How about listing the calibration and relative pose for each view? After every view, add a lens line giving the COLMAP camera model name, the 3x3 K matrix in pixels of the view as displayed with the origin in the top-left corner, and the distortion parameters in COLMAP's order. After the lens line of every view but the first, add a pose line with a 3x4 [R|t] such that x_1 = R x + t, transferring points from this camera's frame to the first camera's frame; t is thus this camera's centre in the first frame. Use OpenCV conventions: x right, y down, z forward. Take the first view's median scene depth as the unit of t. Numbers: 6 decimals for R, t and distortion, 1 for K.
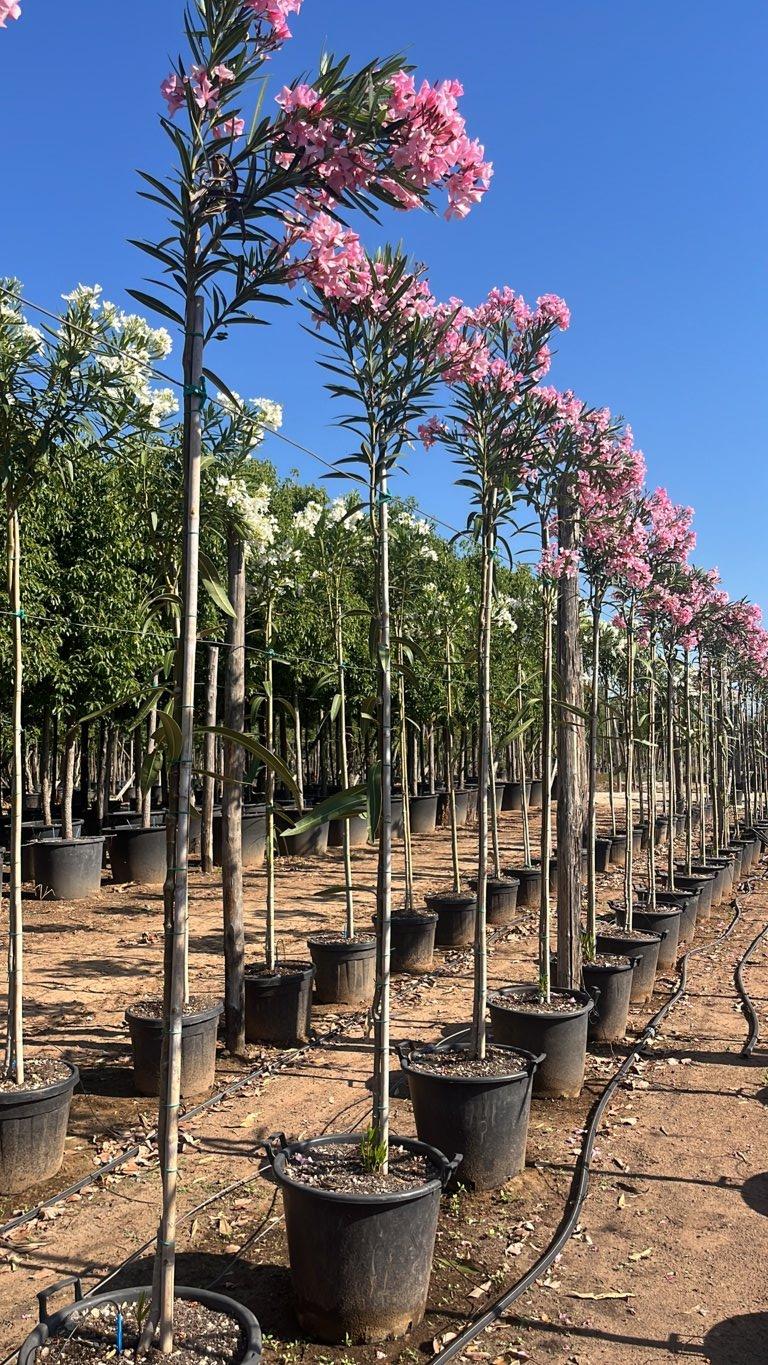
lens RADIAL K [[1081.1, 0, 384.1], [0, 1081.1, 682.8], [0, 0, 1]] dist [-0.004999, -0.003832]
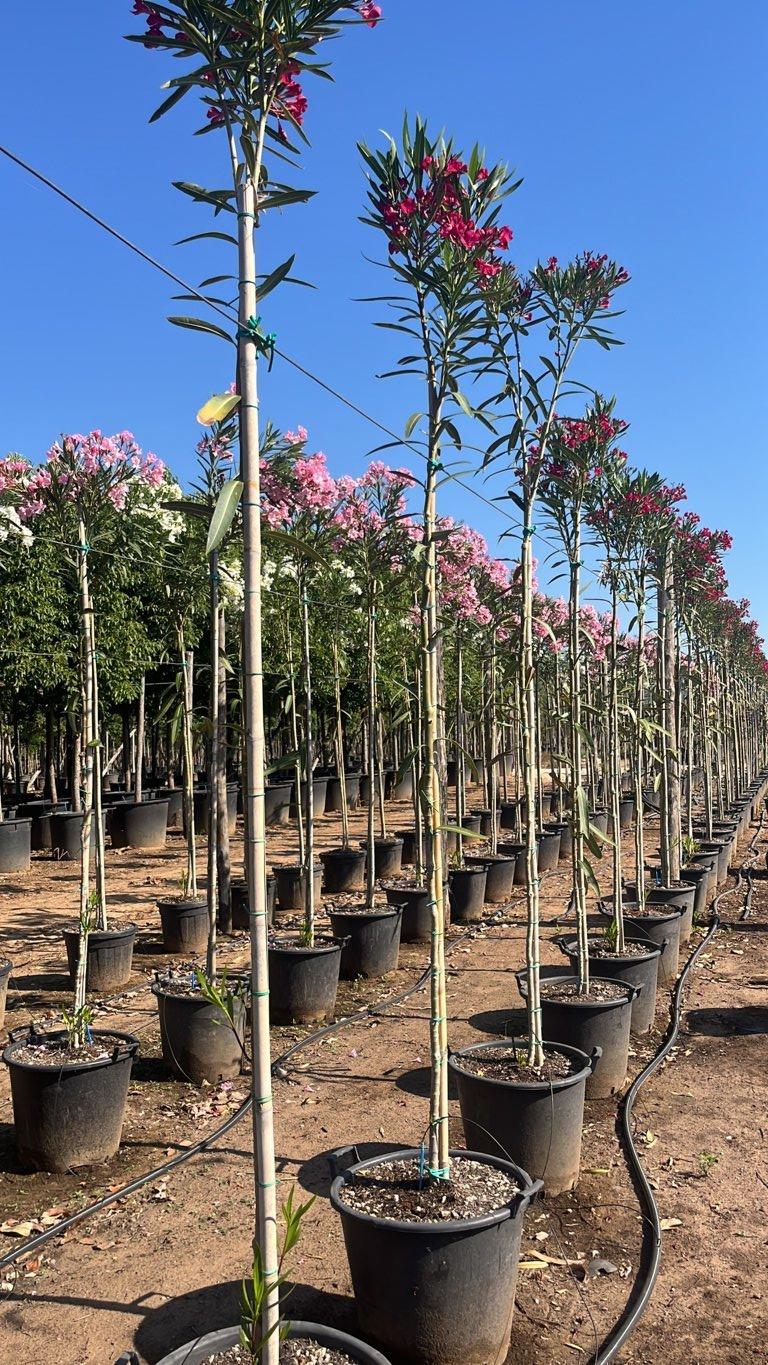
lens RADIAL K [[1081.1, 0, 384.2], [0, 1081.1, 684.4], [0, 0, 1]] dist [-0.004999, -0.003832]
pose [[0.999176, -0.021144, 0.034648, 0.029659], [0.020617, 0.999667, 0.015498, -0.021204], [-0.034965, -0.014771, 0.999279, -0.390662]]
